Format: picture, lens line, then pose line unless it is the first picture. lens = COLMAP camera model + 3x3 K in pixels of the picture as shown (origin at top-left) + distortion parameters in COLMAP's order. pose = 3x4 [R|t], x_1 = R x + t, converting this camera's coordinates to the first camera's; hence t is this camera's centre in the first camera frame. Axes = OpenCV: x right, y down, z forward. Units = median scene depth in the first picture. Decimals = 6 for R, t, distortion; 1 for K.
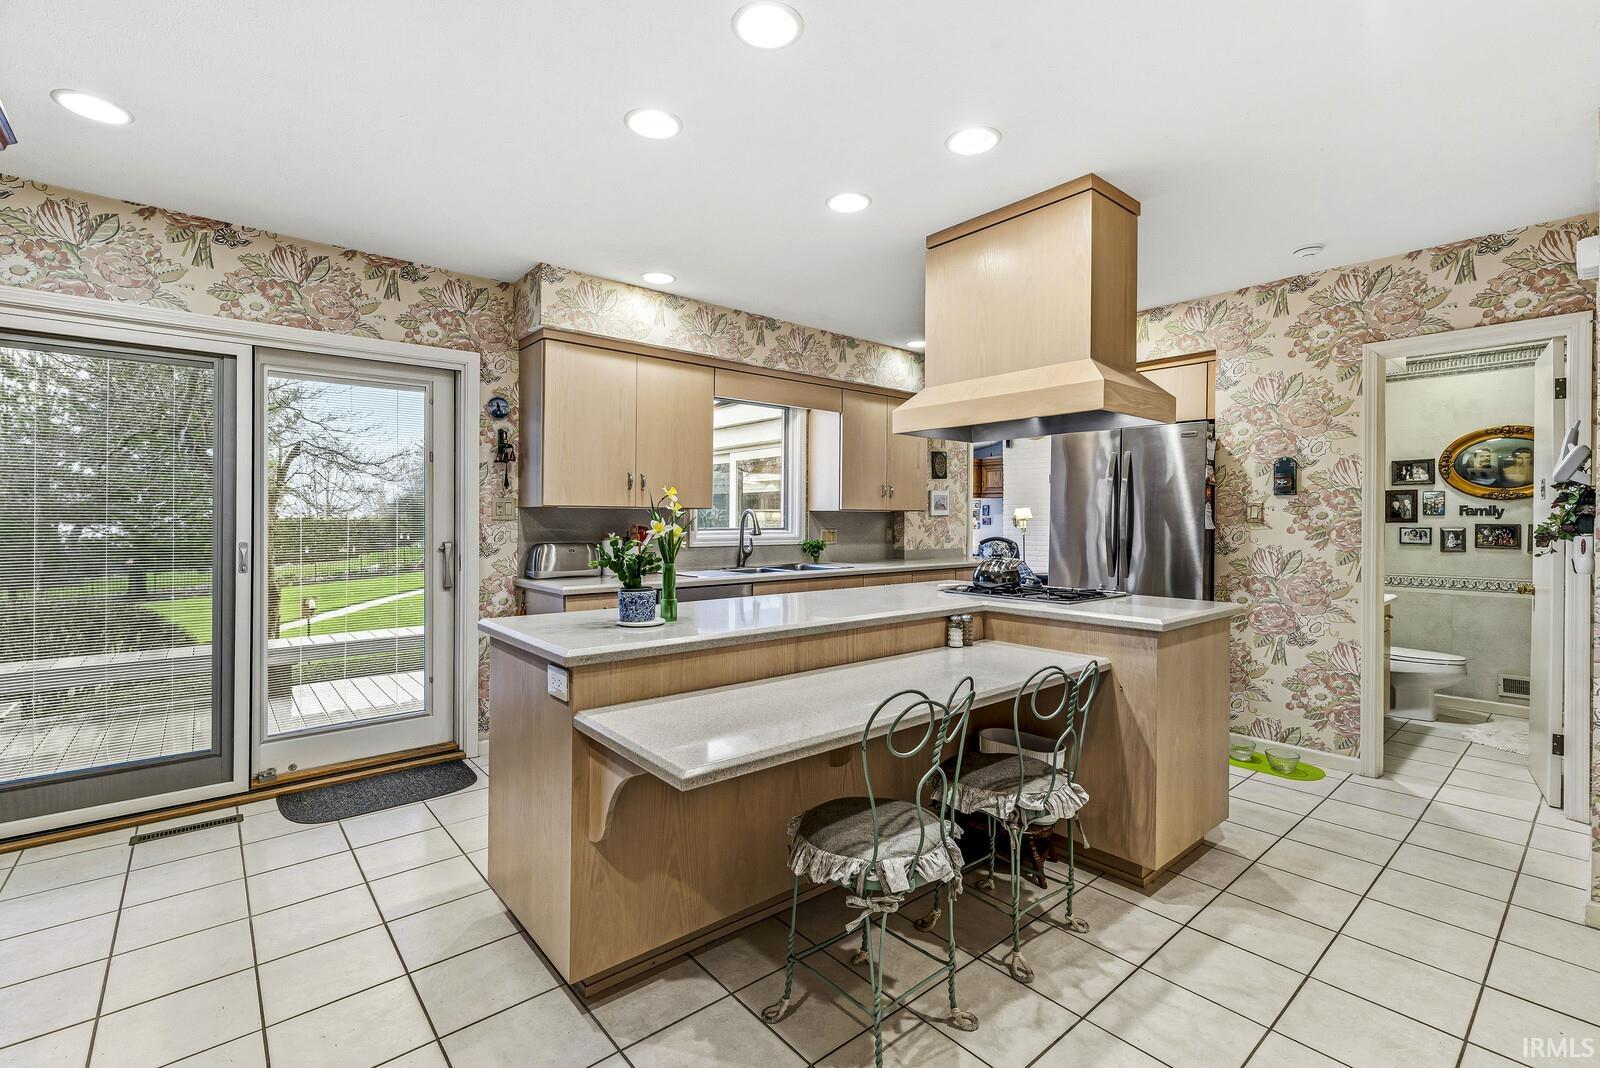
lens RADIAL K [[680.2, 0, 815.8], [0, 680.2, 534.5], [0, 0, 1]] dist [-0.018274, 0.000136]
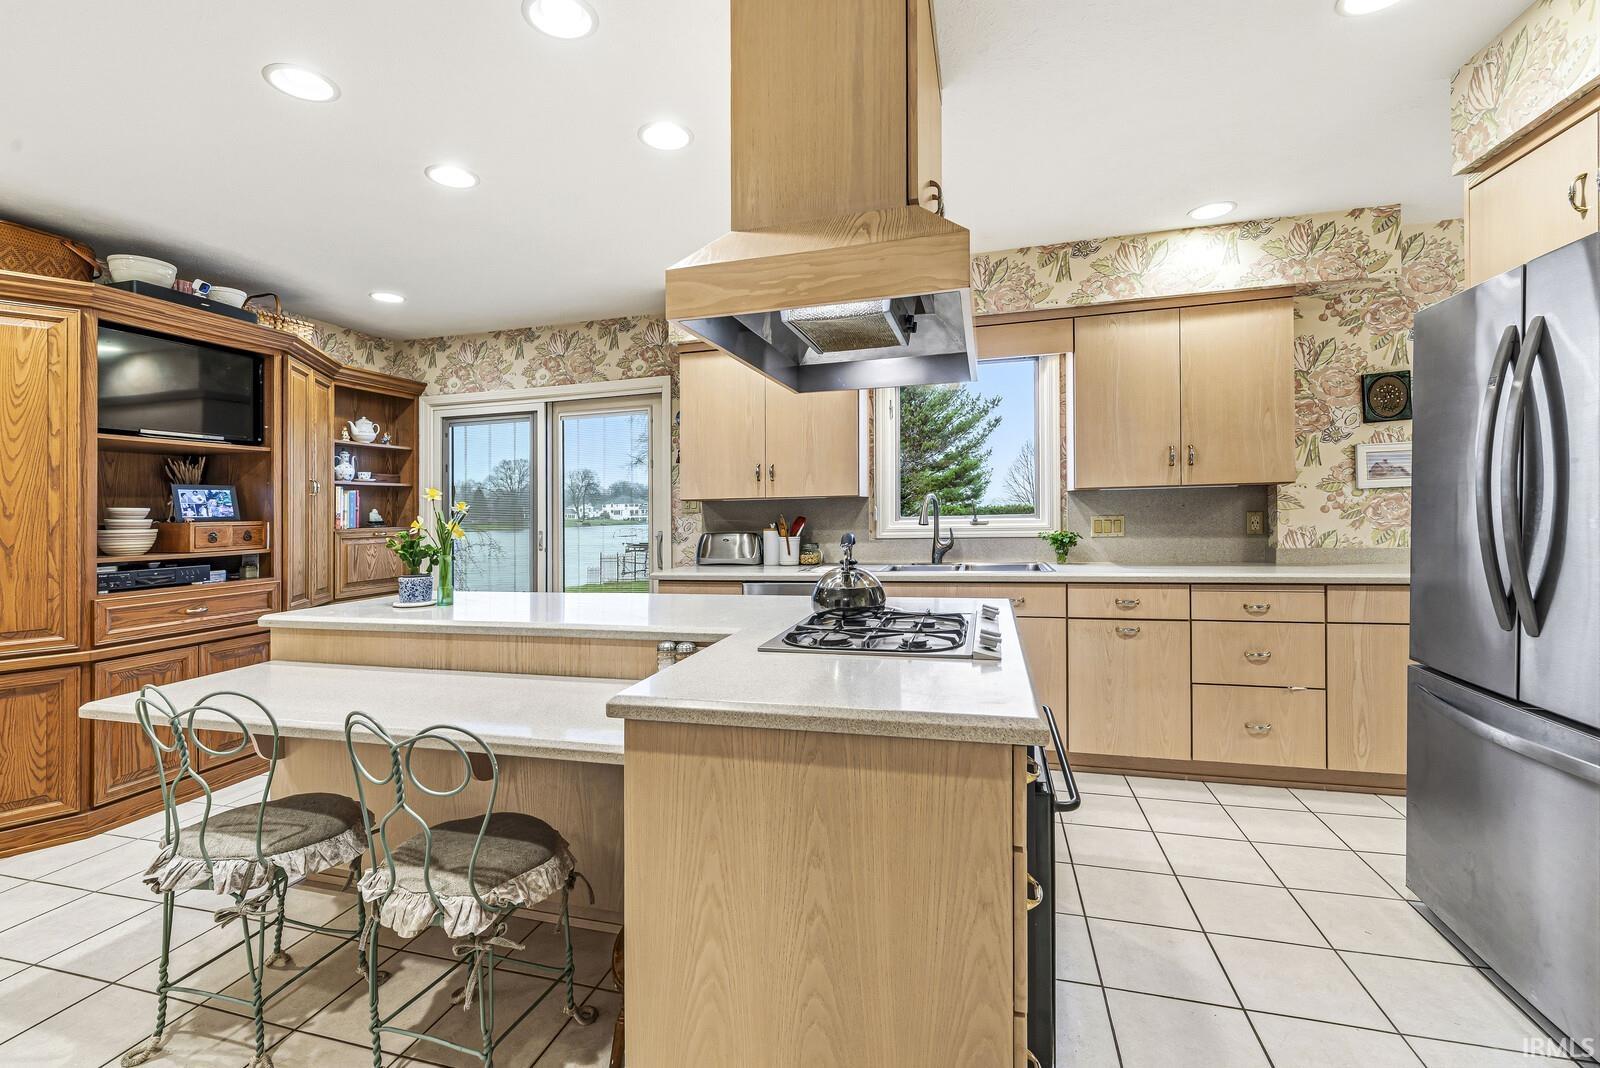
lens RADIAL K [[680.2, 0, 807.4], [0, 680.2, 511.9], [0, 0, 1]] dist [-0.018274, 0.000136]
pose [[0.564251, -0.014752, -0.825471, 0.463946], [0.005732, 0.999886, -0.013951, -0.004165], [0.825583, 0.003140, 0.564271, 0.375507]]
